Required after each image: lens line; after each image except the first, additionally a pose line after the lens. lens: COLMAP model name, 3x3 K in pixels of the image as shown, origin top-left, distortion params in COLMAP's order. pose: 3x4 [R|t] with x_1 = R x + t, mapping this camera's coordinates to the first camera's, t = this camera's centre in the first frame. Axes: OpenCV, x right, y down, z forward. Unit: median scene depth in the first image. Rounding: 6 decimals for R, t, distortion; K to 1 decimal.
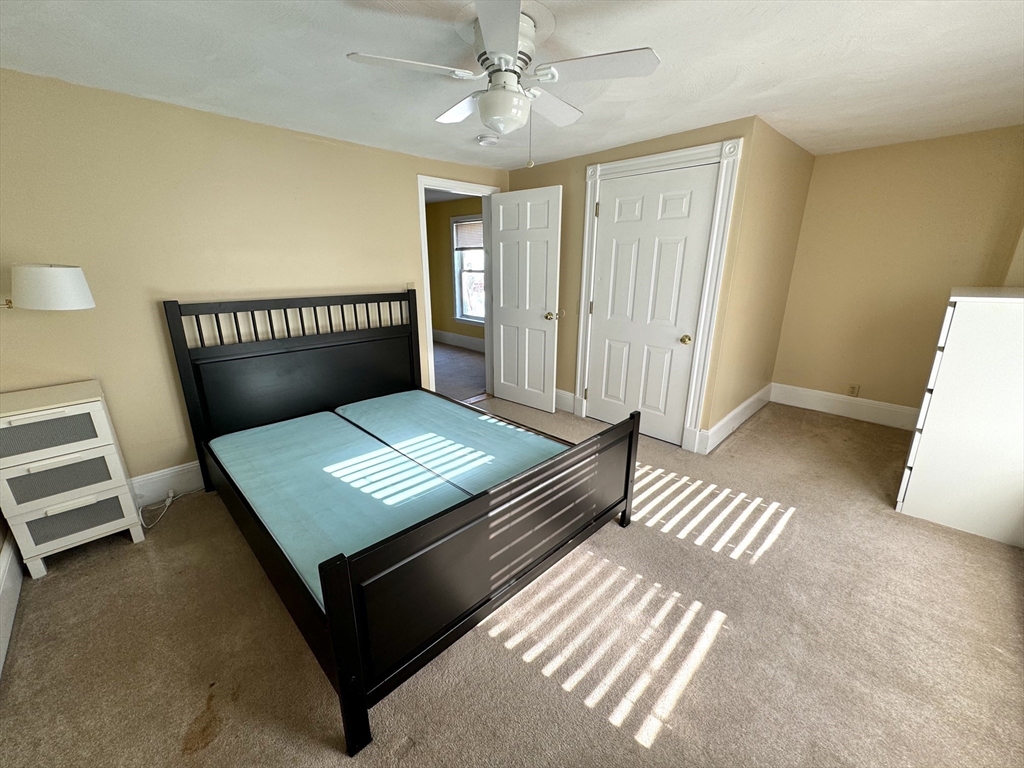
lens RADIAL K [[407.6, 0, 512.0], [0, 407.6, 384.0], [0, 0, 1]] dist [0.000214, 0.000125]
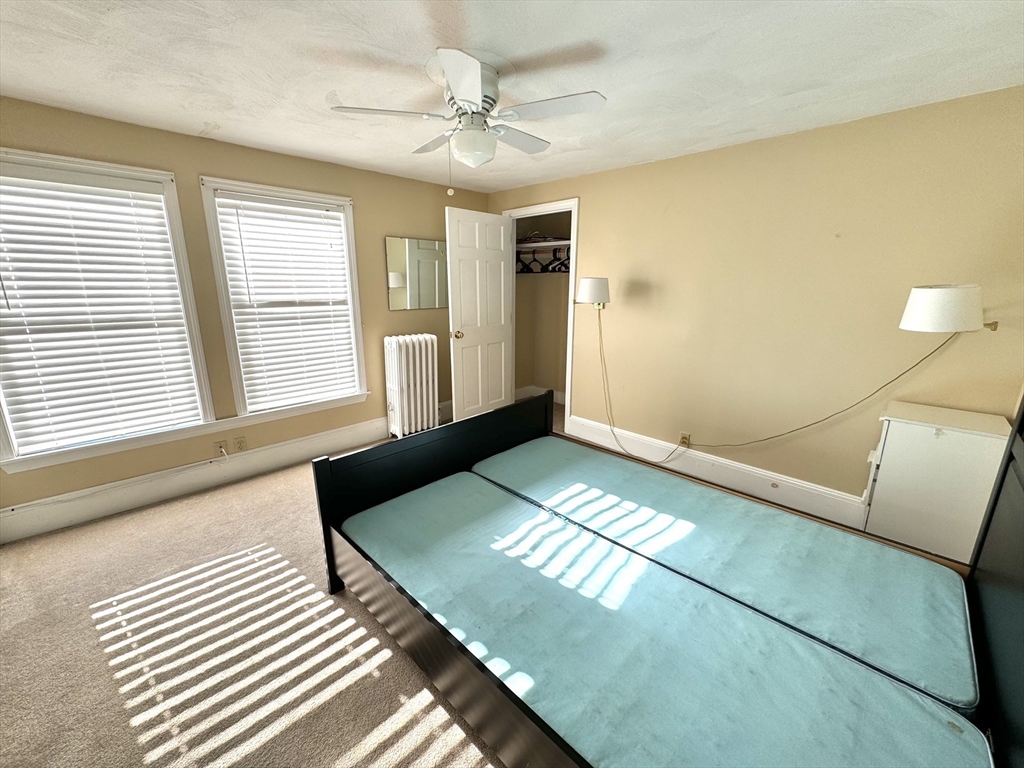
lens RADIAL K [[407.6, 0, 512.0], [0, 407.6, 384.0], [0, 0, 1]] dist [0.000214, 0.000125]
pose [[-0.999798, 0.001925, -0.020020, -0.062832], [-0.008728, 0.855276, 0.518100, -0.417809], [0.018120, 0.518170, -0.855086, 1.376682]]
